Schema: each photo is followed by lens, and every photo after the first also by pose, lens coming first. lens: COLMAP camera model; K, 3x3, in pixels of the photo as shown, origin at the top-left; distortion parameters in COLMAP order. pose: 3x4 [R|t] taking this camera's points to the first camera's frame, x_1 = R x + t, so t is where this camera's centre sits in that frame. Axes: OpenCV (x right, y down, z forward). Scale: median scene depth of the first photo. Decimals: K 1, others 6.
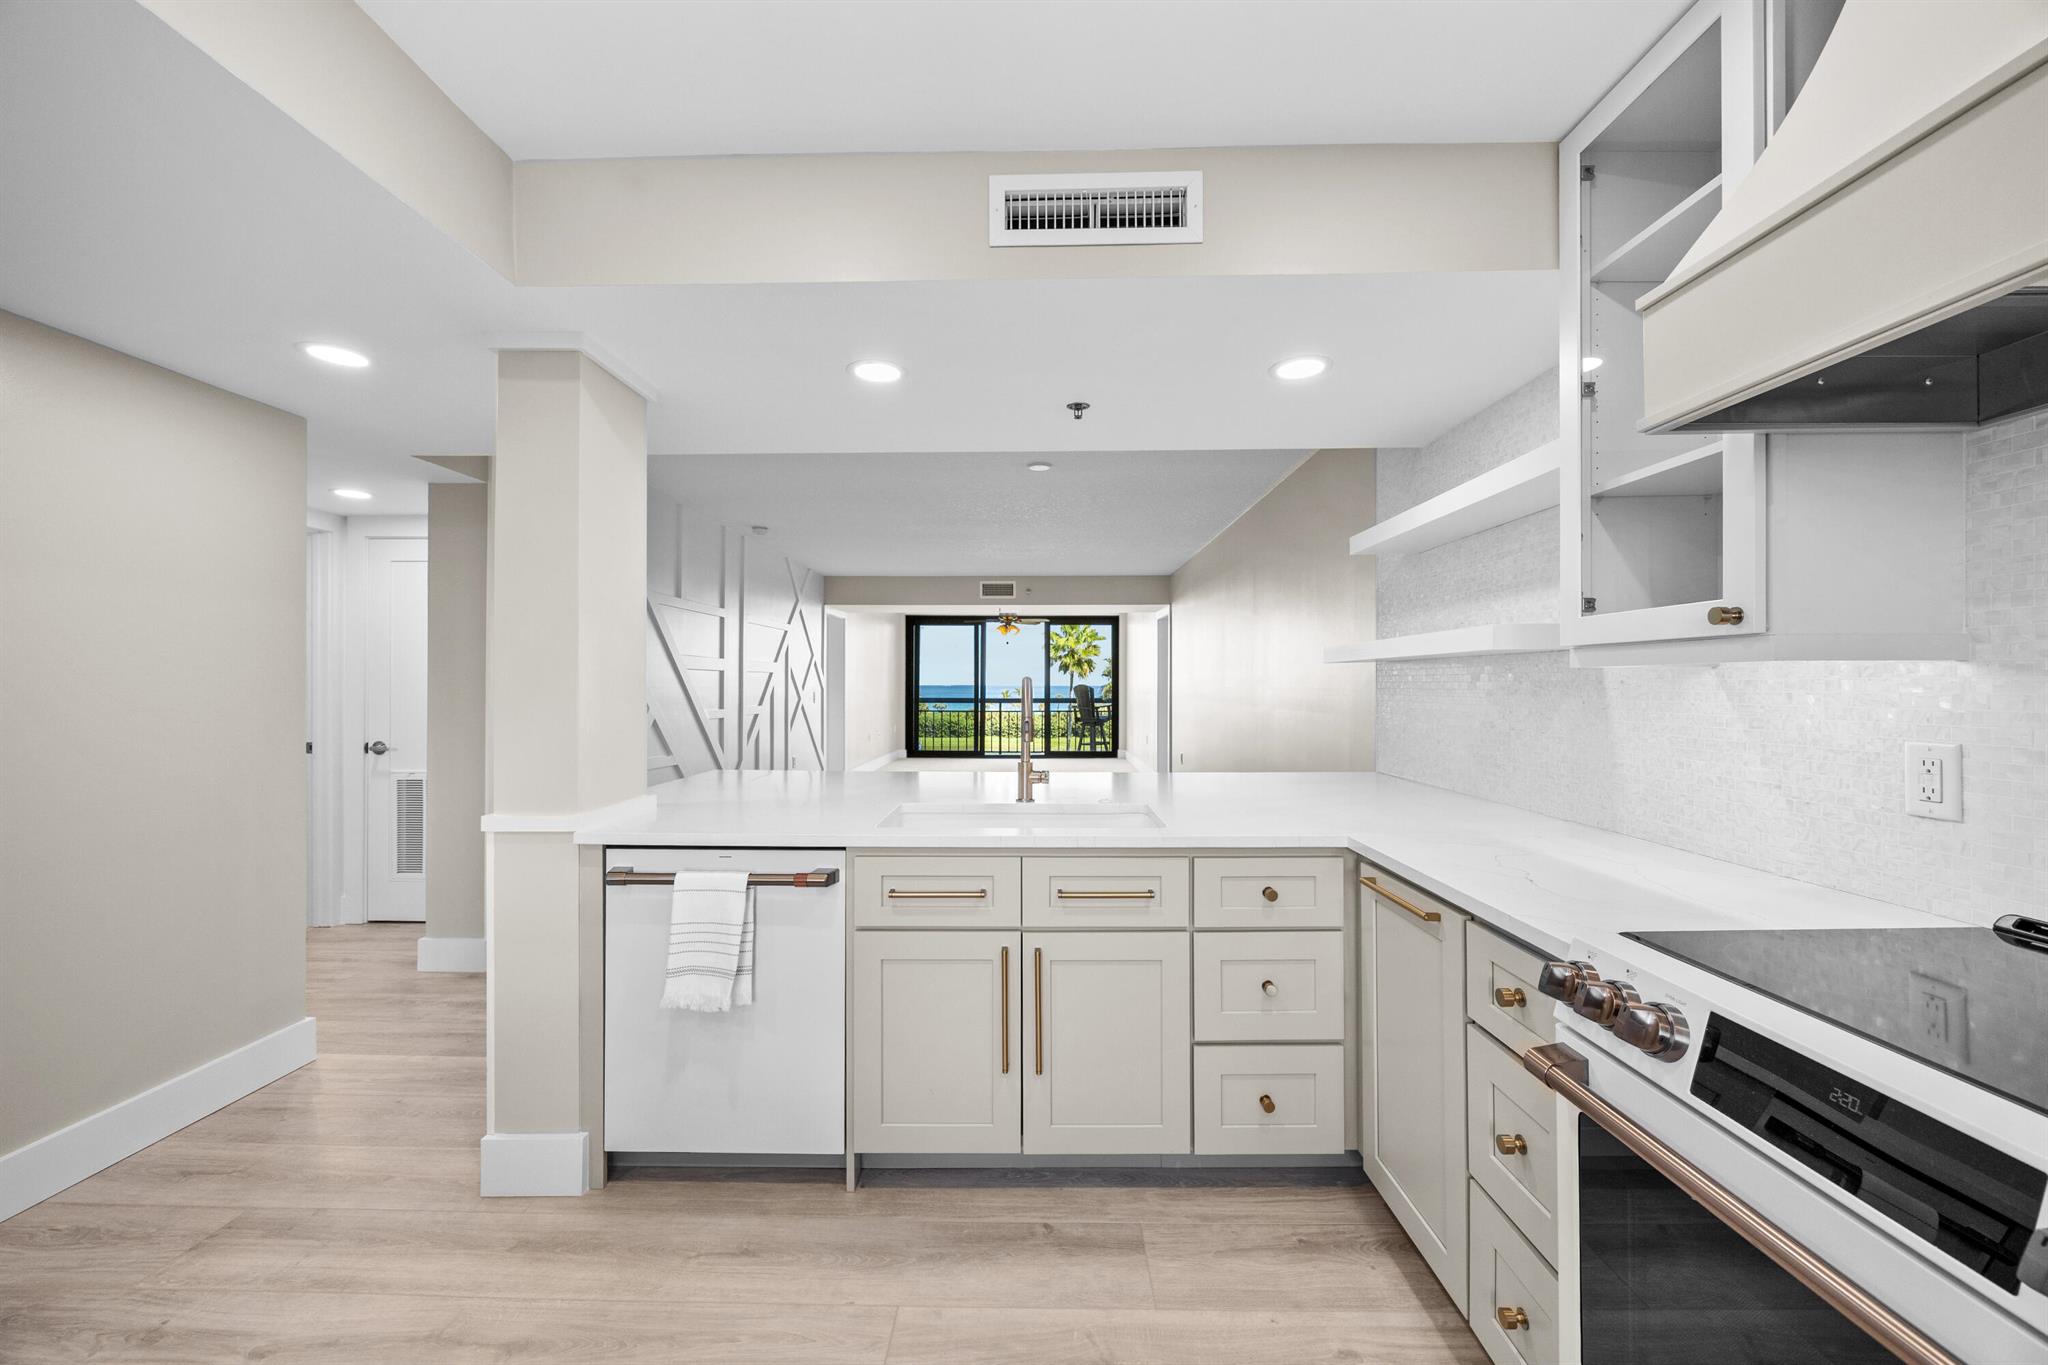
lens RADIAL K [[775.6, 0, 1029.0], [0, 775.6, 675.9], [0, 0, 1]] dist [0.001842, -0.000195]
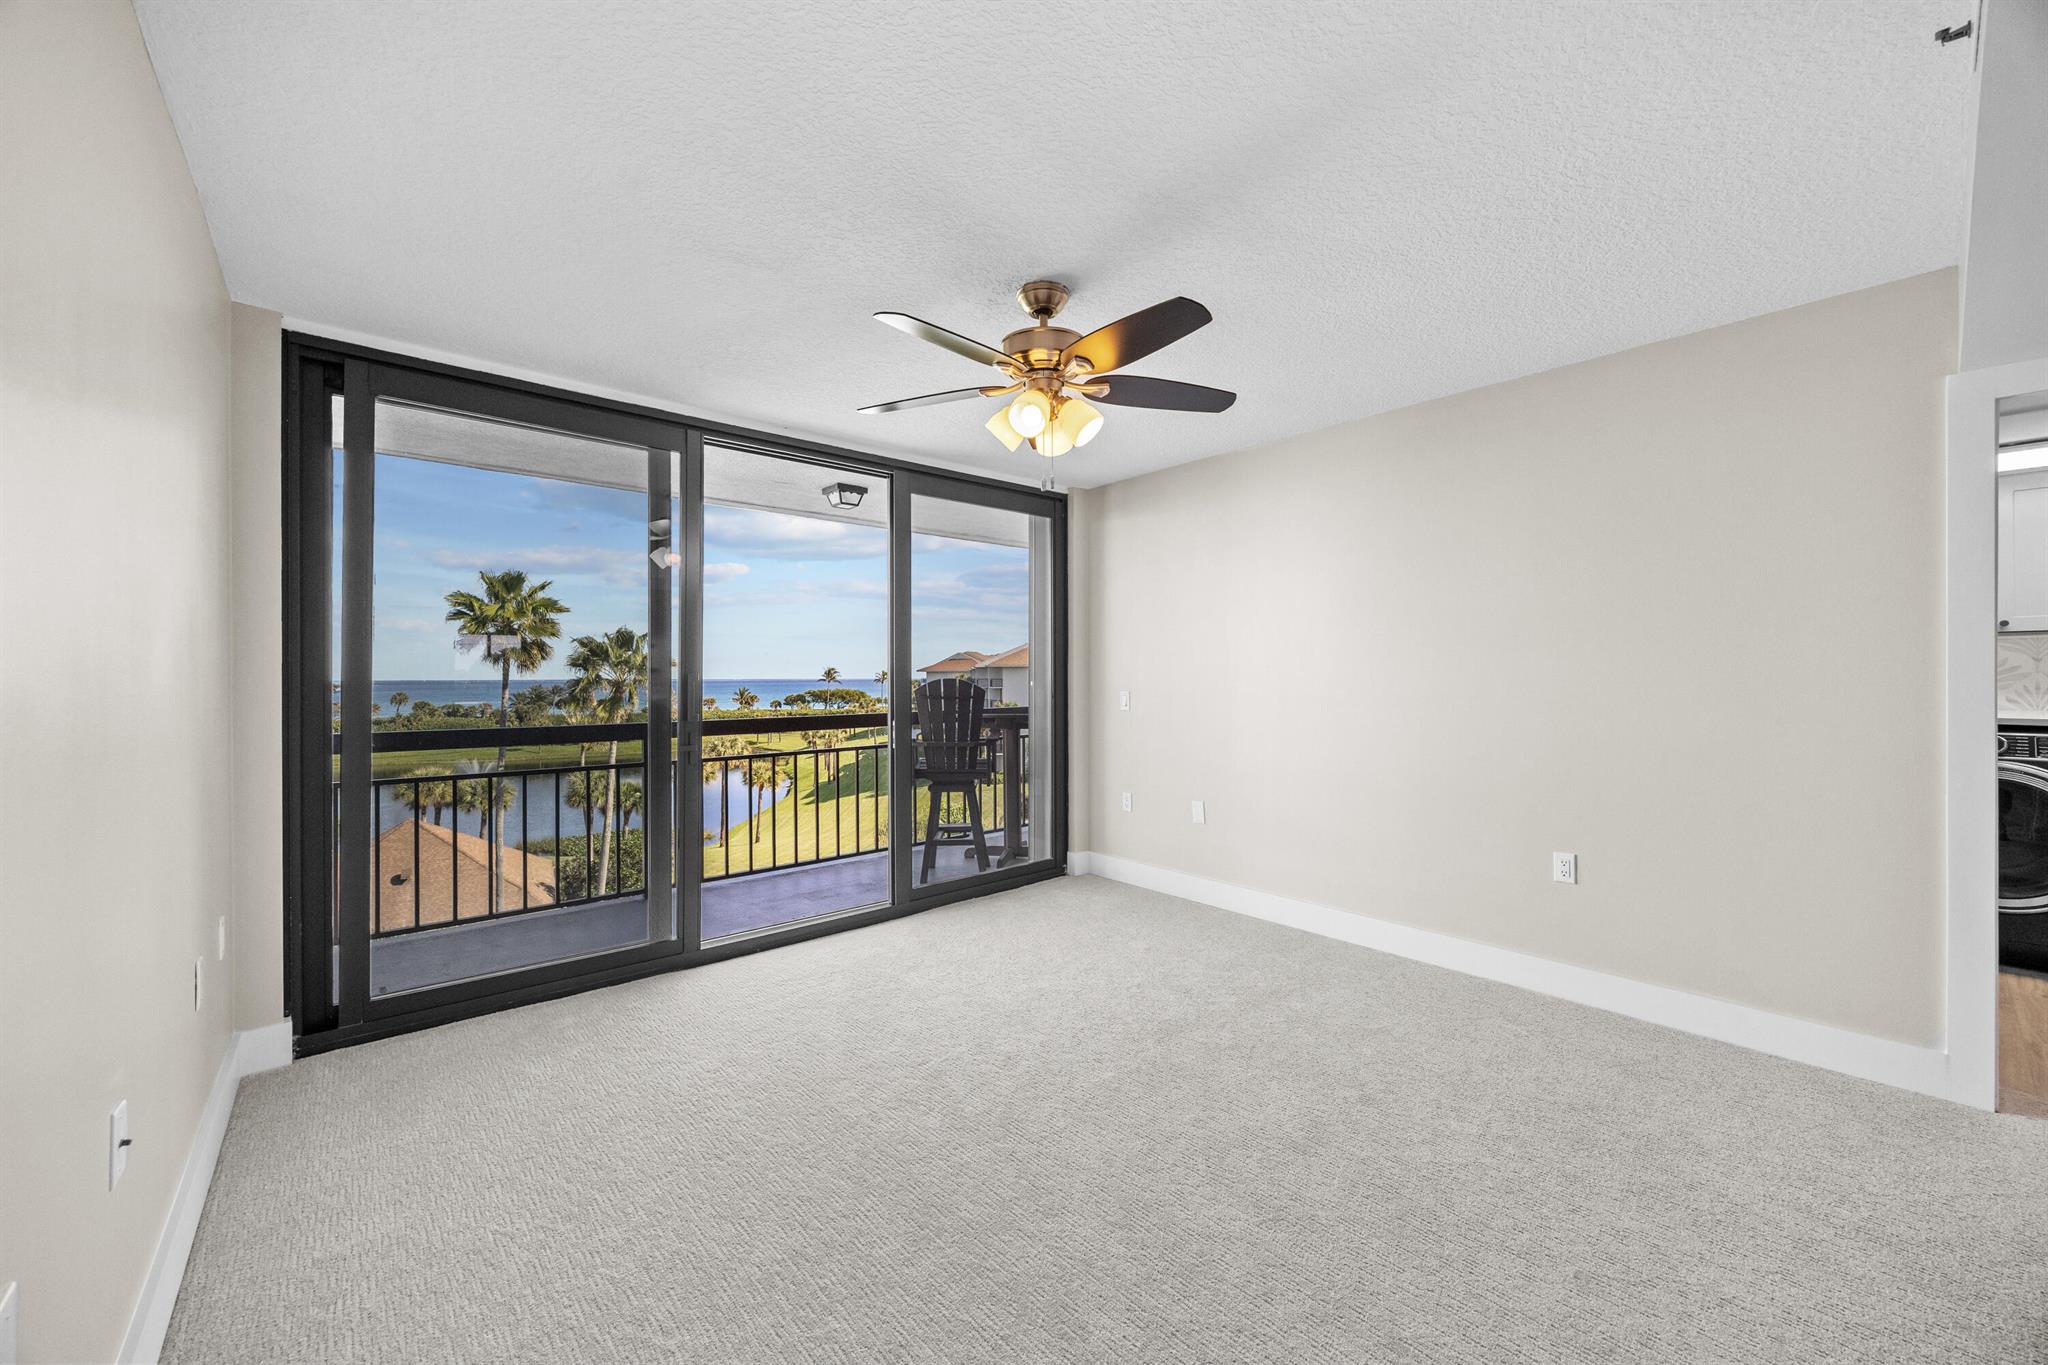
lens RADIAL K [[775.6, 0, 1036.7], [0, 775.6, 684.3], [0, 0, 1]] dist [0.001842, -0.000195]
pose [[0.749283, -0.003603, 0.662240, -0.148120], [-0.008274, 0.999856, 0.014802, 0.007606], [-0.662198, -0.016571, 0.749145, 0.735589]]
